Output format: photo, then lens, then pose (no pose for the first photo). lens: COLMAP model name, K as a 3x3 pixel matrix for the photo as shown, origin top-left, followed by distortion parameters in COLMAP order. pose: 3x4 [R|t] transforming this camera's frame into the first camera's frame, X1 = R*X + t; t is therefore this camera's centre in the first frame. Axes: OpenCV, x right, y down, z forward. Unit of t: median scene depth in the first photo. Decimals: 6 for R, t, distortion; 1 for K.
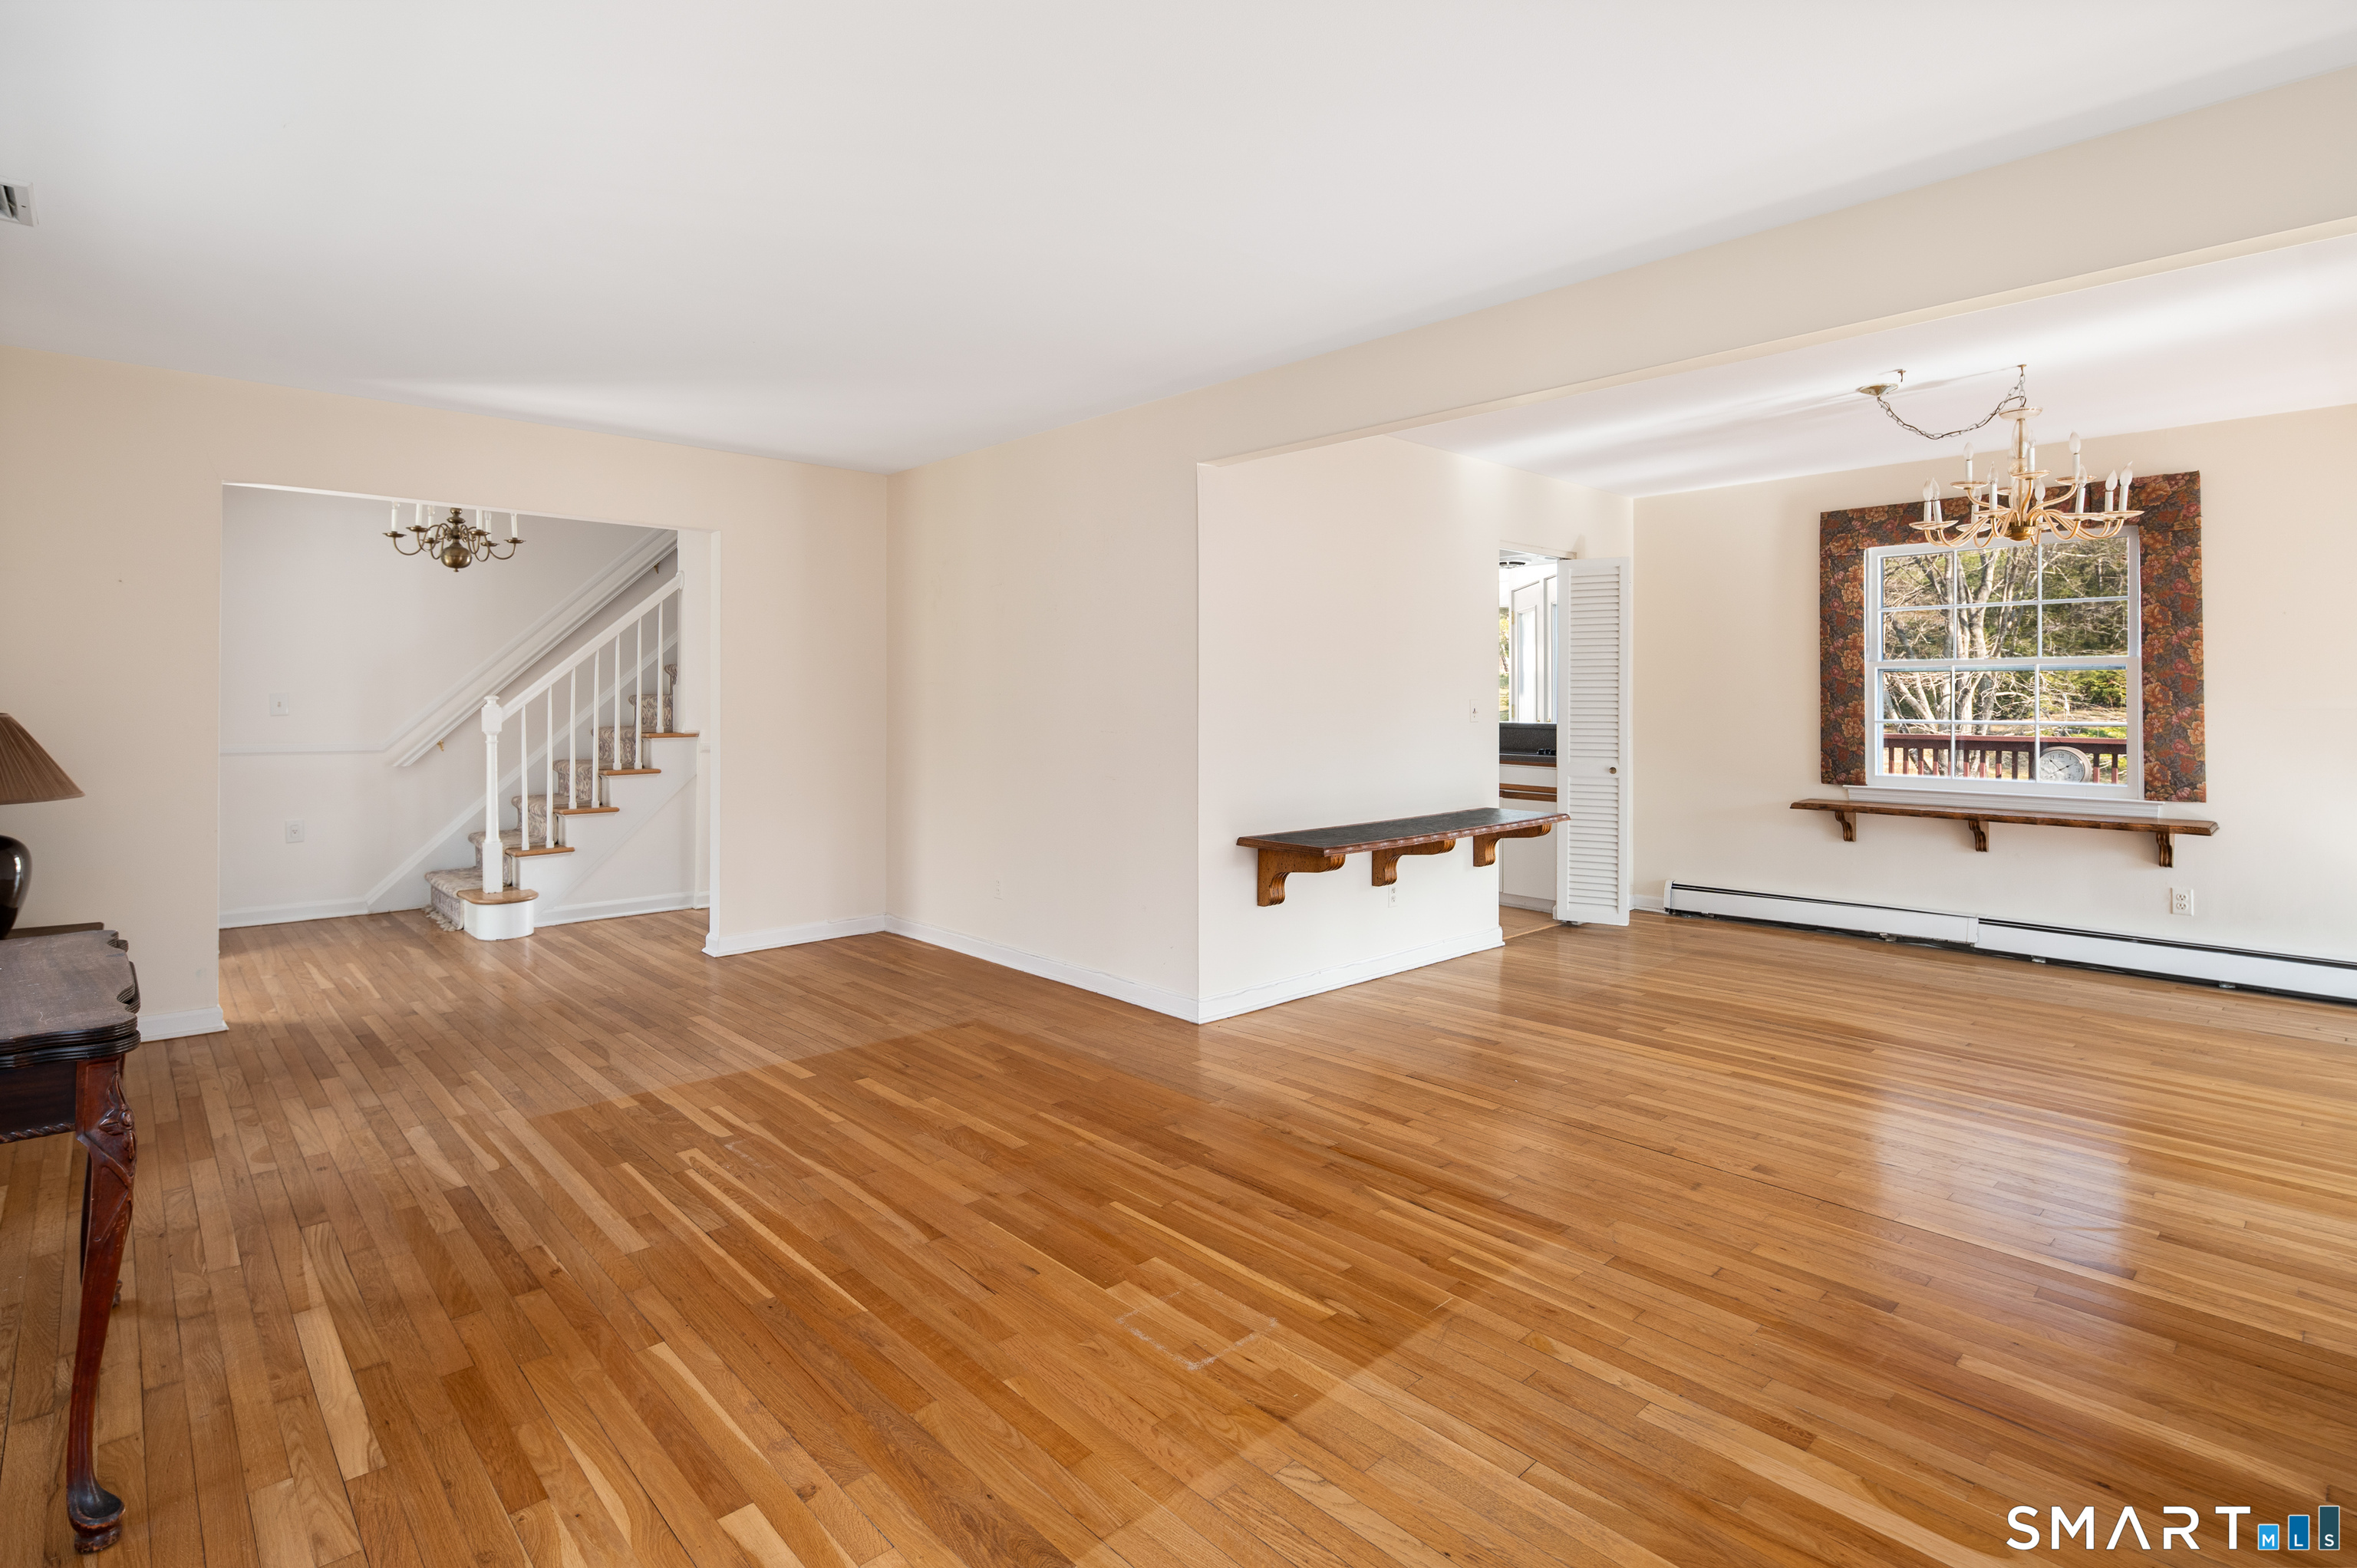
lens RADIAL K [[1147.3, 0, 1190.8], [0, 1147.3, 702.9], [0, 0, 1]] dist [0.004288, -0.000628]
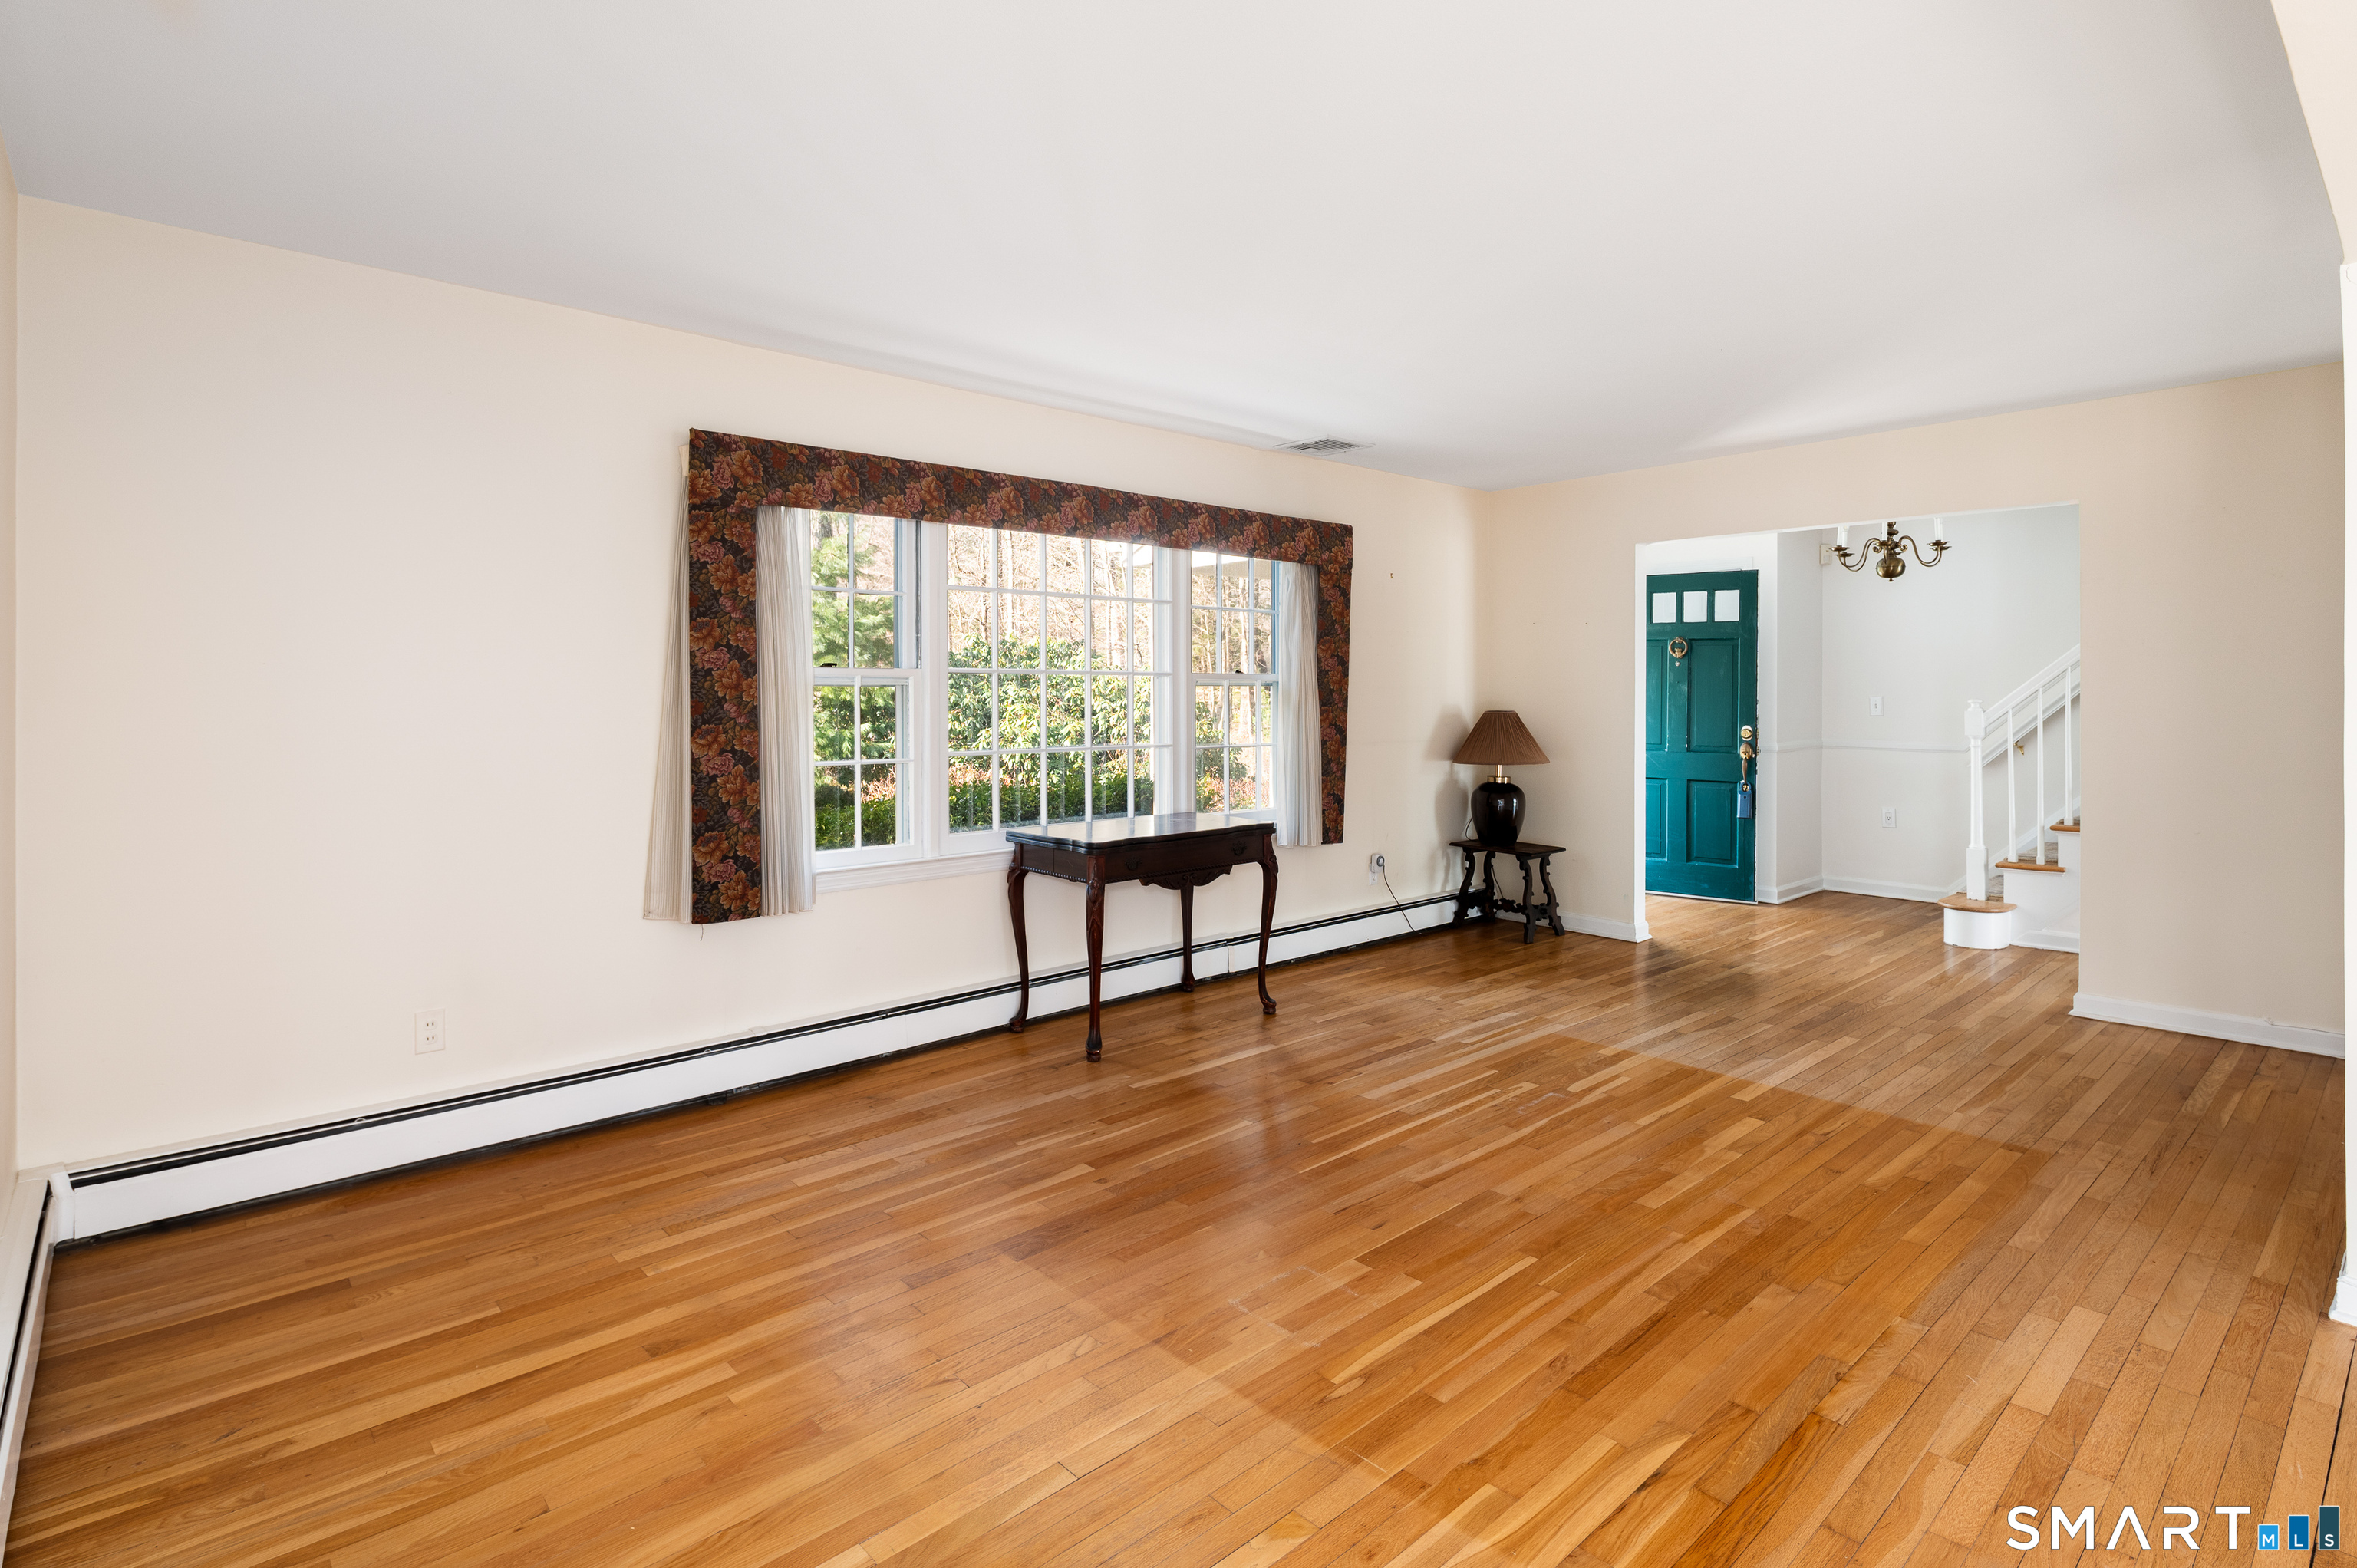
lens RADIAL K [[1162.4, 0, 1182.3], [0, 1162.4, 703.0], [0, 0, 1]] dist [0.003944, -0.000426]
pose [[-0.023991, 0.003738, -0.999705, 0.871870], [-0.003182, 0.999988, 0.003815, -0.010657], [0.999707, 0.003273, -0.023979, 0.744355]]
